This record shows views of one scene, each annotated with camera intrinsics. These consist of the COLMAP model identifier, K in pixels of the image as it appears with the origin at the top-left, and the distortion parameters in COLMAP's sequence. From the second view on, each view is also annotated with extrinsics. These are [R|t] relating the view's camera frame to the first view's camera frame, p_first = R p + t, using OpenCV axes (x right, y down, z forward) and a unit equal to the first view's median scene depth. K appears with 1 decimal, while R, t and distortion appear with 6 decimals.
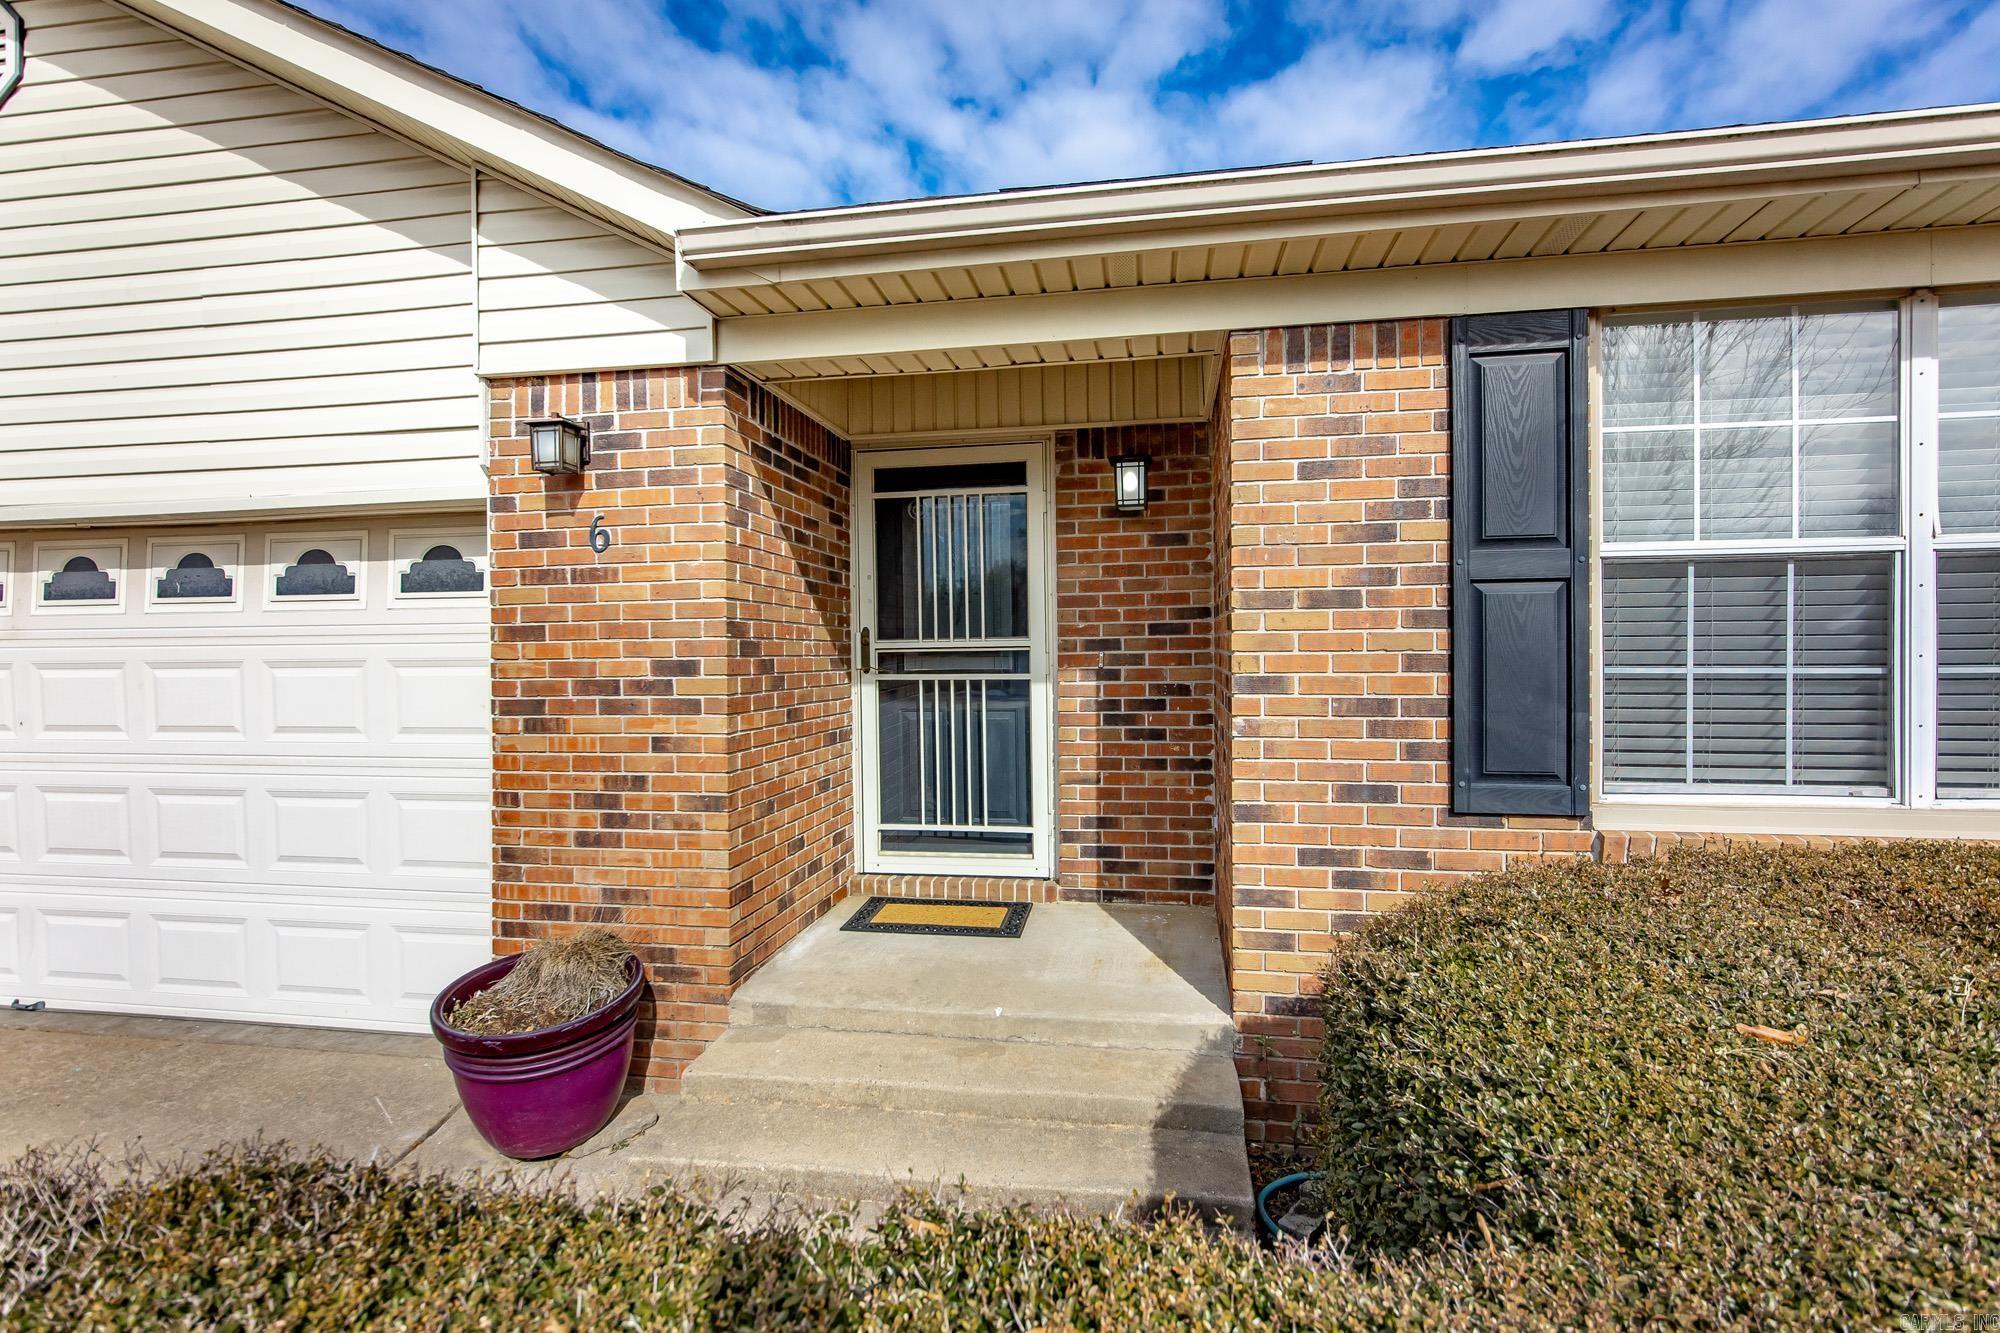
lens RADIAL K [[968.3, 0, 994.7], [0, 968.3, 669.9], [0, 0, 1]] dist [0.015959, 0.000019]
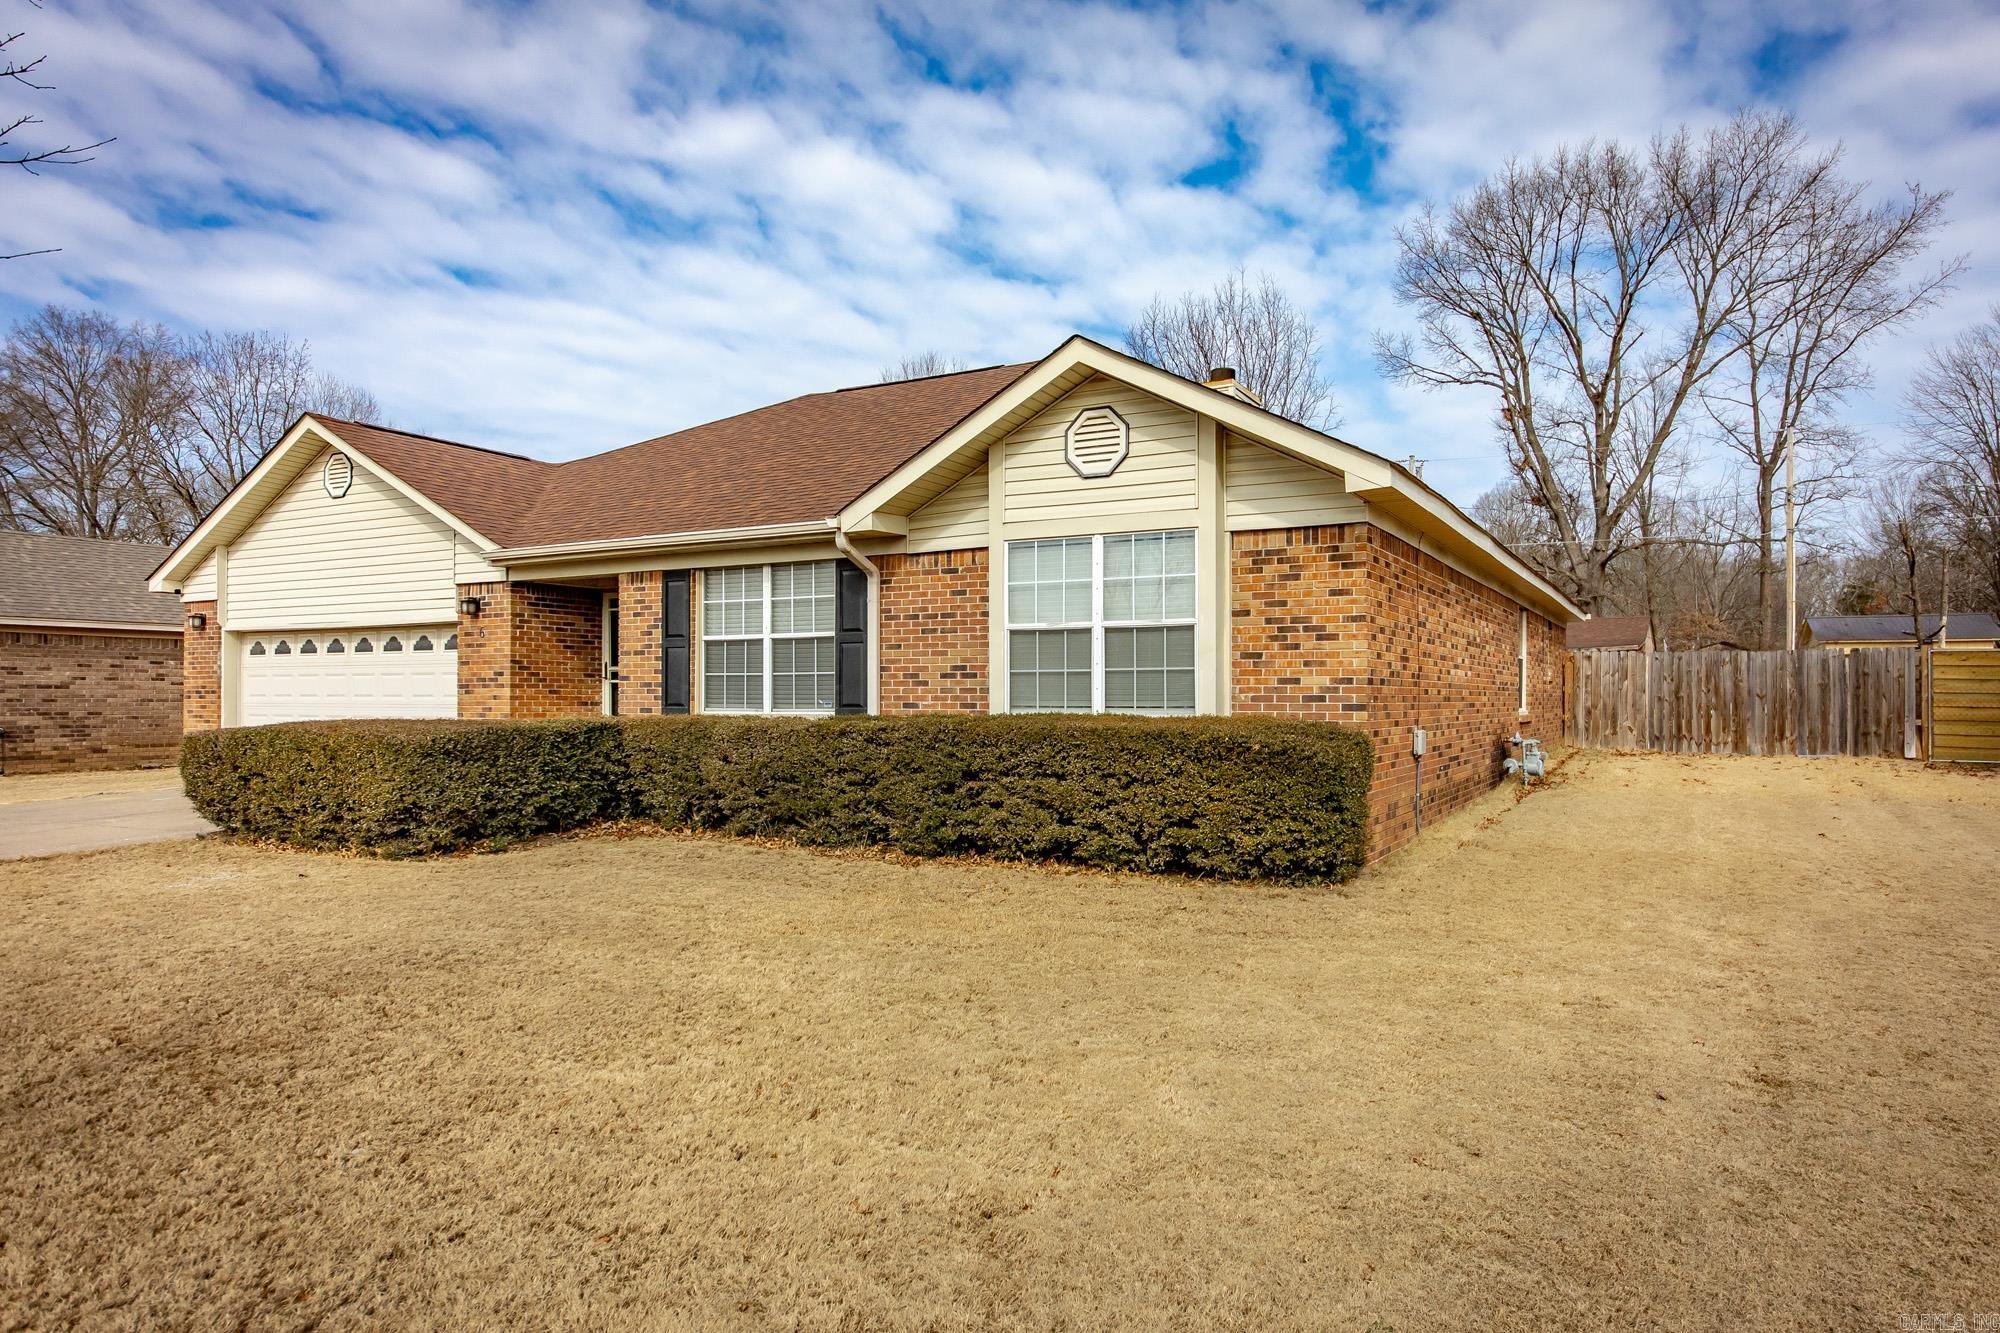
lens RADIAL K [[1203.2, 0, 1005.1], [0, 1203.2, 666.7], [0, 0, 1]] dist [0.002432, 0.000057]
pose [[0.944488, 0.002309, -0.328537, 2.596225], [-0.016408, 0.999059, -0.040149, 0.108785], [0.328135, 0.043311, 0.943637, -2.241858]]
